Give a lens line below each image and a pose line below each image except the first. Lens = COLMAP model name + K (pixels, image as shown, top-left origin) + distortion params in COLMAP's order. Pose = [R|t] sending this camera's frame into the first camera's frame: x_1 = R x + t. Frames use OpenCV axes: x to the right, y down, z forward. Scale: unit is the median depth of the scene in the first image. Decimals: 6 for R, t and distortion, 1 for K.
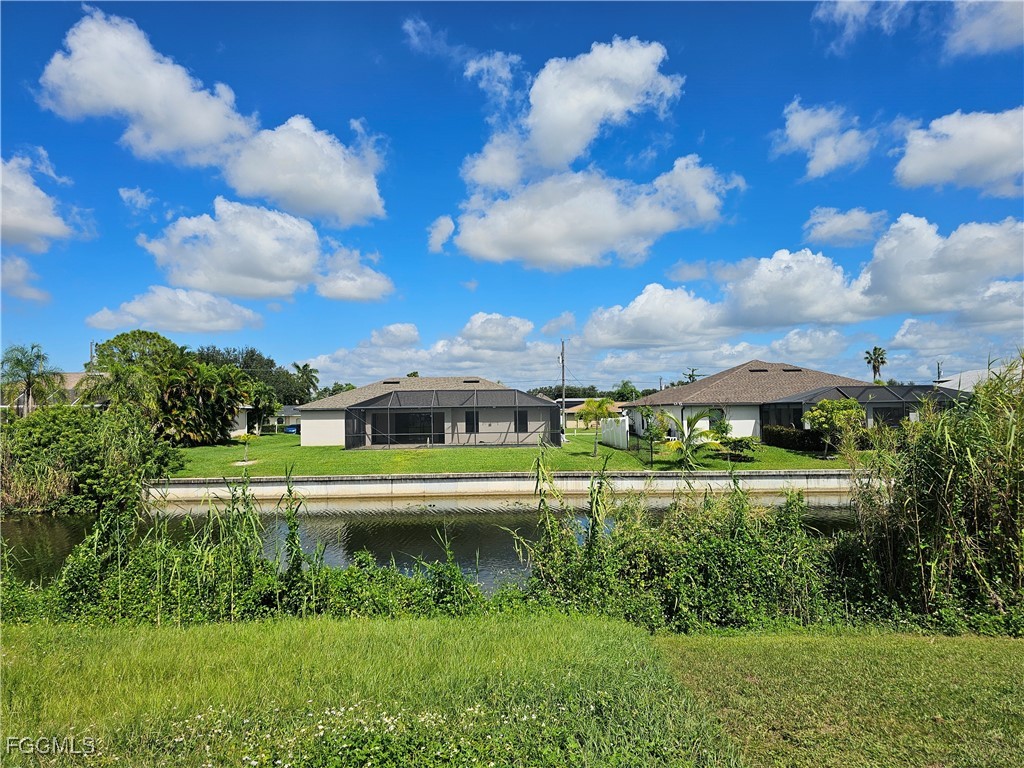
lens RADIAL K [[671.3, 0, 516.0], [0, 671.3, 378.1], [0, 0, 1]] dist [0.048913, -0.065831]
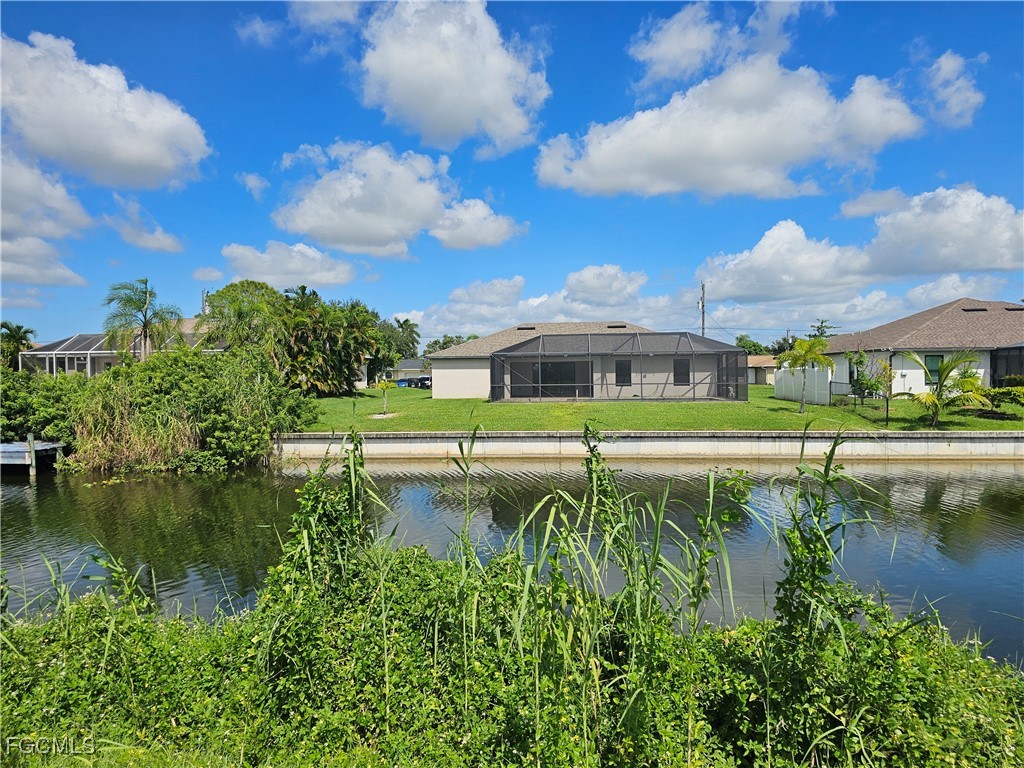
lens RADIAL K [[671.3, 0, 516.0], [0, 671.3, 378.1], [0, 0, 1]] dist [0.048913, -0.065831]
pose [[0.993100, 0.001505, -0.117263, -0.120727], [0.005453, 0.998244, 0.058990, 0.025441], [0.117146, -0.059222, 0.991347, 0.157078]]
